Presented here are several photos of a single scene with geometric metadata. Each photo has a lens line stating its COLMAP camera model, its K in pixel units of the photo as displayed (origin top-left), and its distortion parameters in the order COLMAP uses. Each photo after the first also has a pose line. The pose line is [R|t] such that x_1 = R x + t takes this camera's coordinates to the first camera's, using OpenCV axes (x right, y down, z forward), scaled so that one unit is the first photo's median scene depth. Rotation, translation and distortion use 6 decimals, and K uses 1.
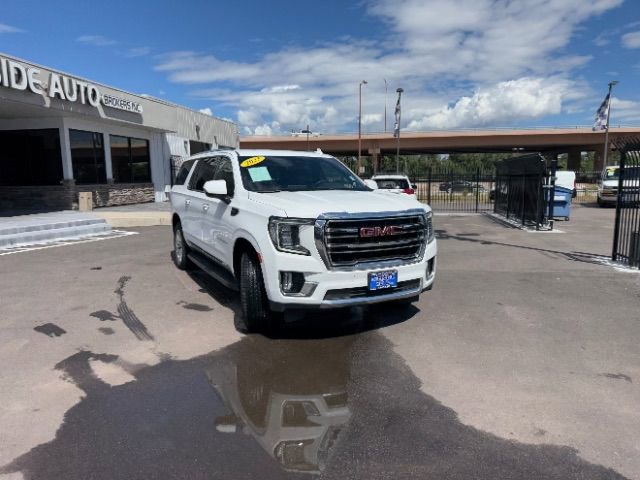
lens RADIAL K [[454.7, 0, 314.0], [0, 454.7, 243.8], [0, 0, 1]] dist [0.020934, -0.025270]
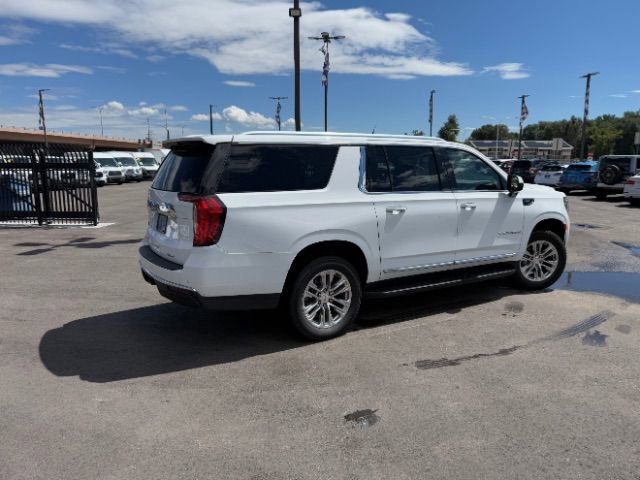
lens RADIAL K [[454.7, 0, 316.0], [0, 454.7, 236.6], [0, 0, 1]] dist [0.020934, -0.025270]
pose [[-0.082764, -0.151839, 0.984934, -1.217060], [0.144473, 0.976056, 0.162610, -0.237063], [-0.986041, 0.155755, -0.058846, 1.529315]]
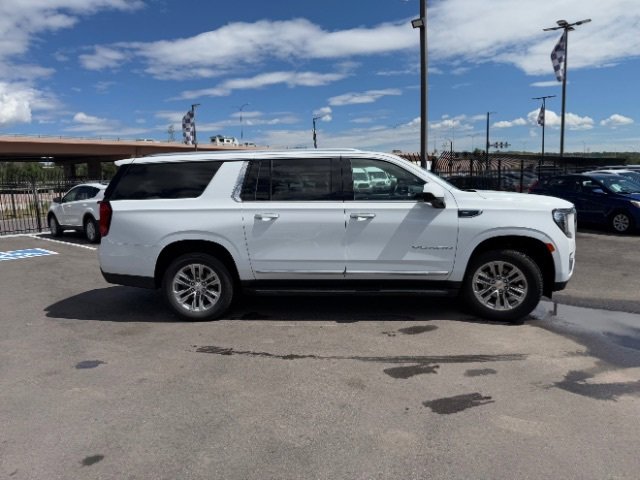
lens RADIAL K [[454.7, 0, 316.1], [0, 454.7, 237.3], [0, 0, 1]] dist [0.020934, -0.025270]
pose [[0.515858, -0.119268, 0.848331, -1.132999], [0.149242, 0.987630, 0.048101, -0.111162], [-0.843574, 0.101793, 0.527277, 0.725603]]
